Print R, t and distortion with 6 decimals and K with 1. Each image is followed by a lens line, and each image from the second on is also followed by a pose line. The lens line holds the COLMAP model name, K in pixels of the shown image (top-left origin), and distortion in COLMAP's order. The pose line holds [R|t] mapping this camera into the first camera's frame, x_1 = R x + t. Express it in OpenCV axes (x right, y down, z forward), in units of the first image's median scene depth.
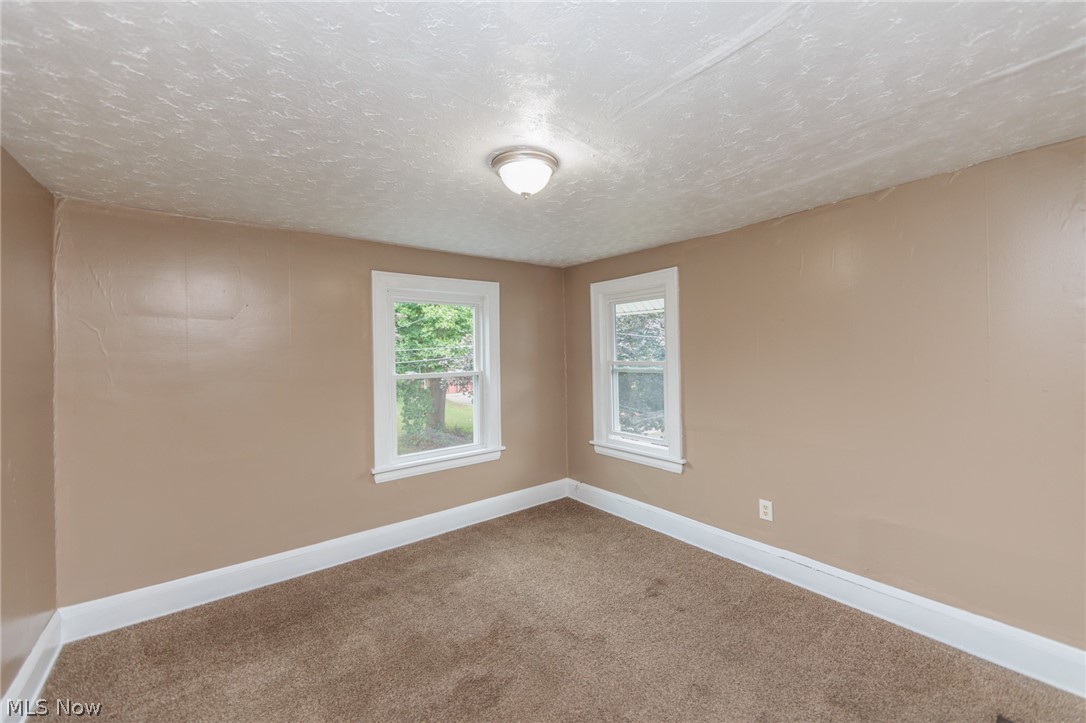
lens RADIAL K [[424.9, 0, 545.9], [0, 424.9, 357.0], [0, 0, 1]] dist [0.000512, -0.000107]
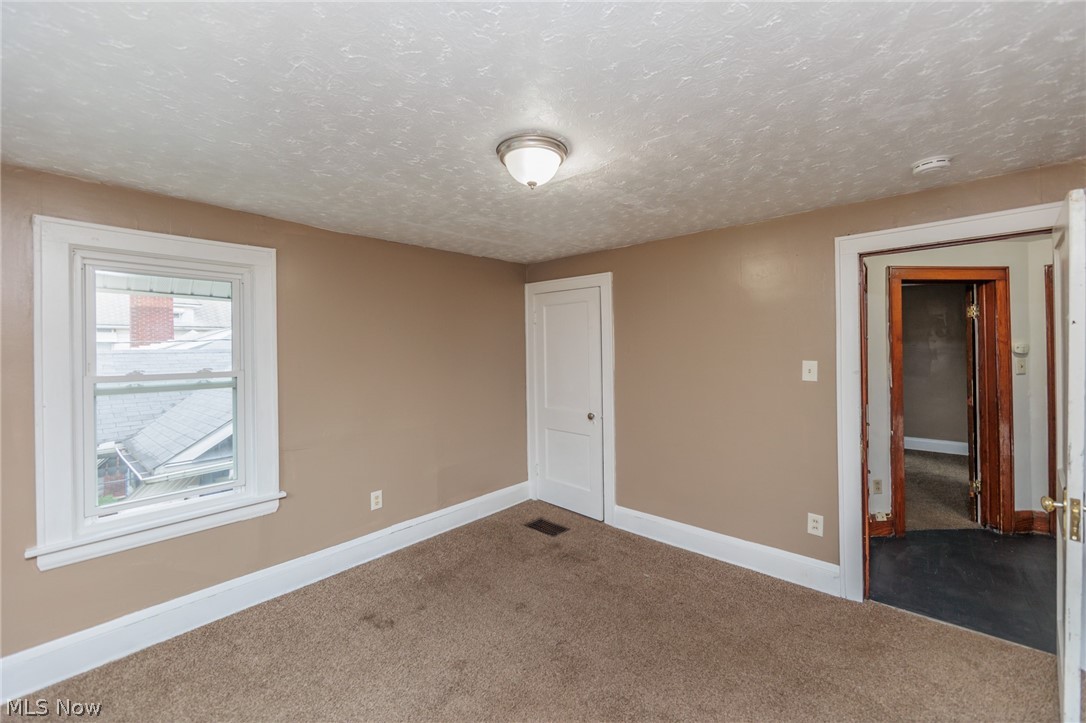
lens RADIAL K [[424.9, 0, 537.7], [0, 424.9, 357.2], [0, 0, 1]] dist [0.000512, -0.000107]
pose [[-0.197886, 0.013280, 0.980135, -0.483581], [0.014996, 0.999832, -0.010519, 0.005032], [-0.980110, 0.012616, -0.198052, 0.596438]]
